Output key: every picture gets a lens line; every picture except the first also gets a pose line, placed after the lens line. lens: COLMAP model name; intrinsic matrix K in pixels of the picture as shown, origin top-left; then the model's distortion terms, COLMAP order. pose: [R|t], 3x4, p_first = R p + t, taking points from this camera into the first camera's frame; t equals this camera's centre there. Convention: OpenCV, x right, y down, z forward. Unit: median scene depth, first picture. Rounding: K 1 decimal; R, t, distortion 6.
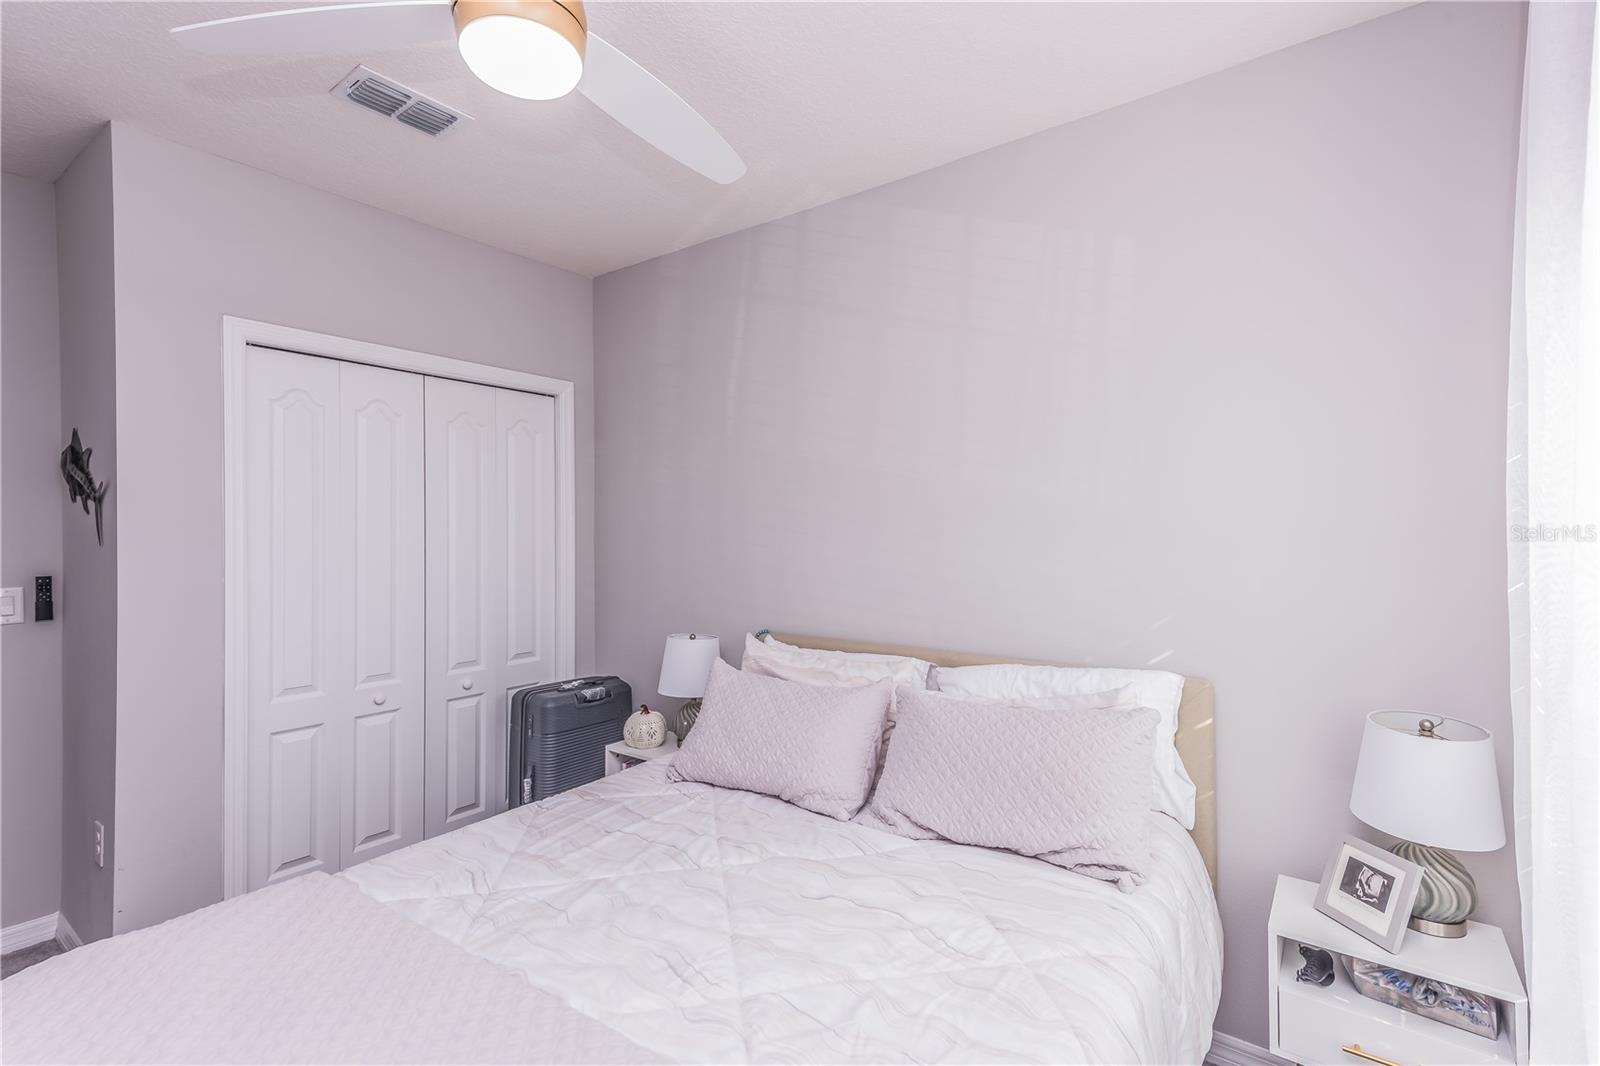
lens RADIAL K [[744.6, 0, 801.6], [0, 744.6, 524.5], [0, 0, 1]] dist [-0.000568, 0.000062]
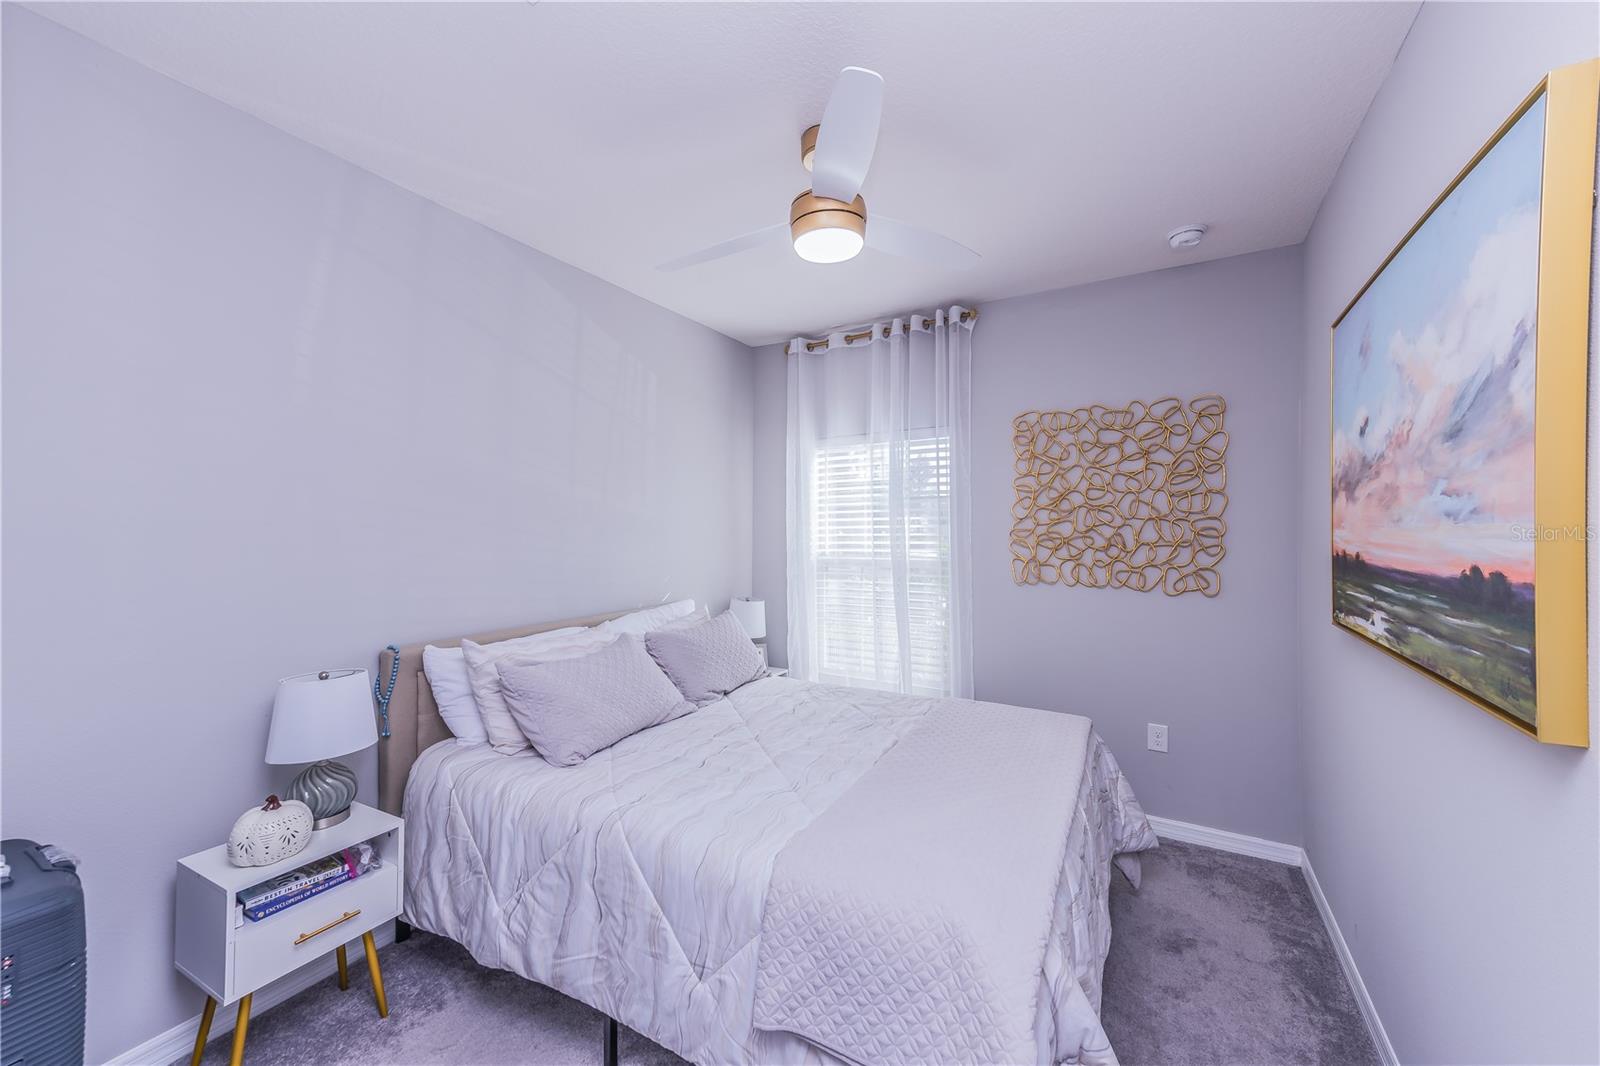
lens RADIAL K [[643.4, 0, 800.2], [0, 643.4, 521.5], [0, 0, 1]] dist [0.001419, 0.000077]
pose [[-0.112754, -0.006435, 0.993602, -1.323668], [0.005419, 0.999960, 0.007092, -0.029606], [-0.993608, 0.006184, -0.112714, 0.888372]]
